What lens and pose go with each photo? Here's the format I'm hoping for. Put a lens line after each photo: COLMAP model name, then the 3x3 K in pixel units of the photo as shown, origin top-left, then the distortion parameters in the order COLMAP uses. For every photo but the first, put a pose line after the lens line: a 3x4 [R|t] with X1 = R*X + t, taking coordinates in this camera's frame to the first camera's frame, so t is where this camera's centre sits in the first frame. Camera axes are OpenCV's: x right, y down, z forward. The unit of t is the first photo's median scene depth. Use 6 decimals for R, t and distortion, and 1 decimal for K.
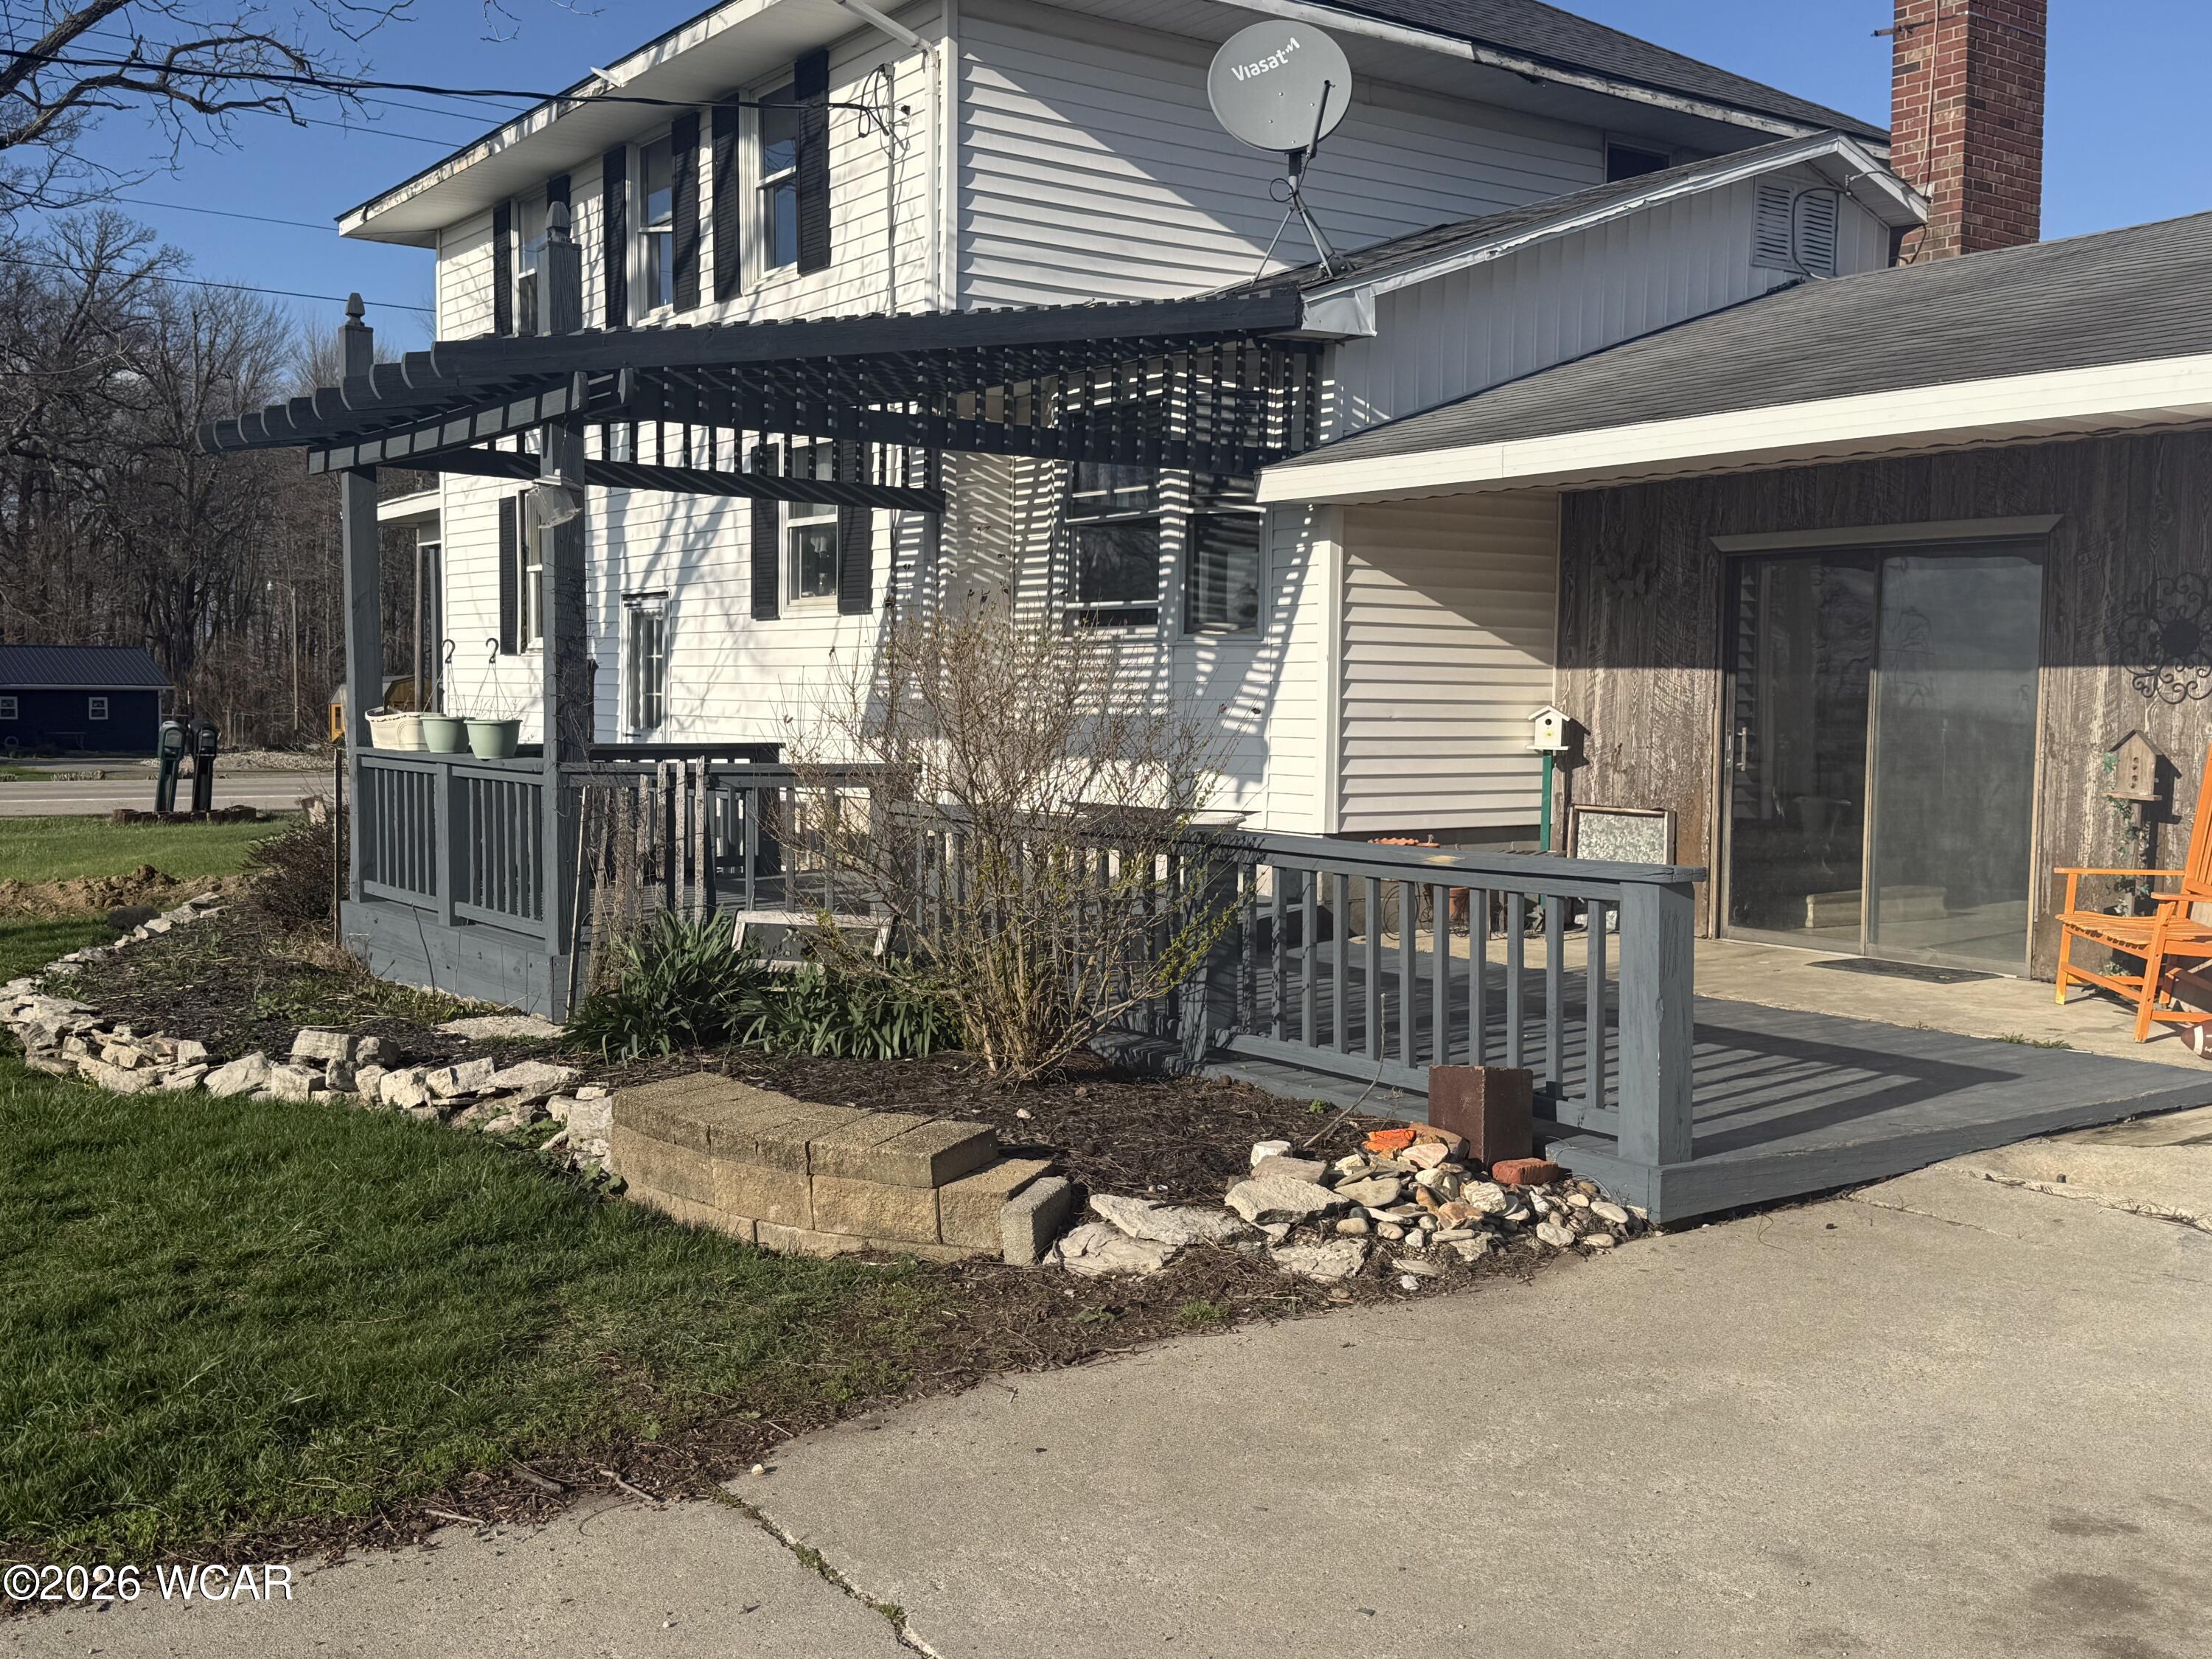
lens RADIAL K [[2204.6, 0, 1106.0], [0, 2204.6, 829.5], [0, 0, 1]] dist [0.211336, -0.478351]
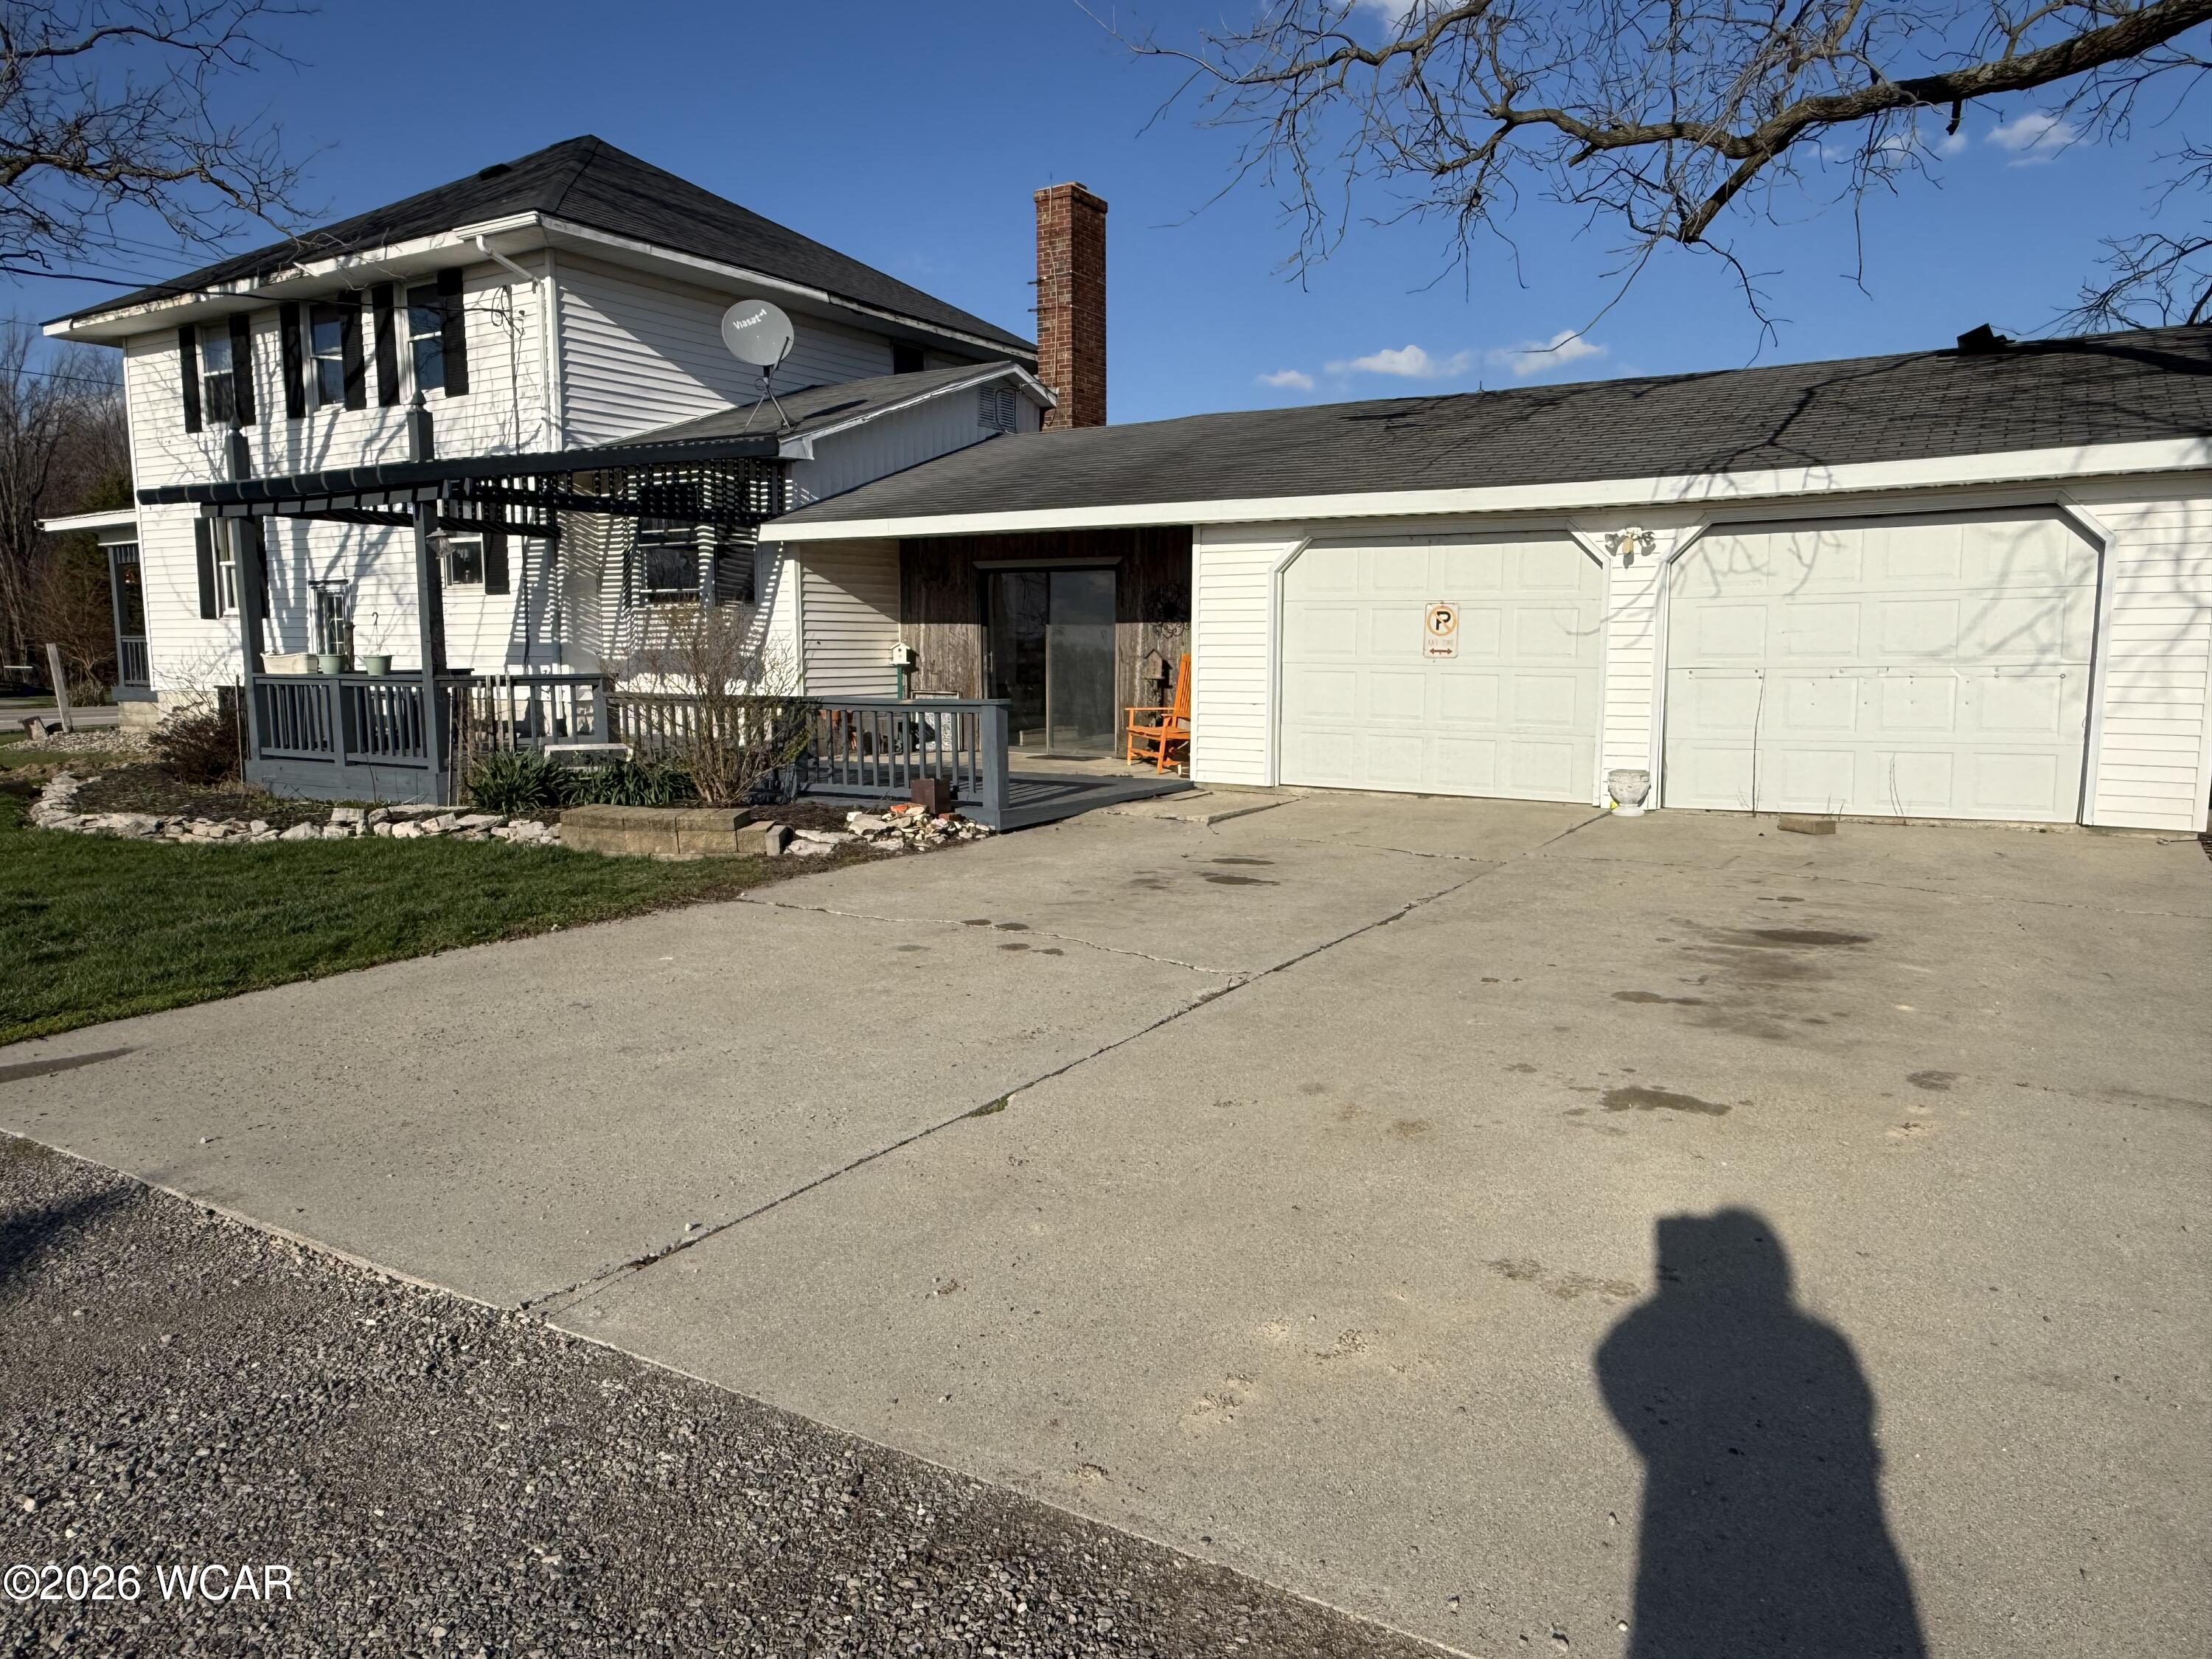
lens RADIAL K [[1490.2, 0, 1106.0], [0, 1490.2, 829.5], [0, 0, 1]] dist [0.000863, 0.000724]
pose [[0.924286, -0.058560, 0.377182, -0.151247], [0.033703, 0.996822, 0.072176, 0.023232], [-0.380210, -0.053999, 0.923322, -0.343712]]
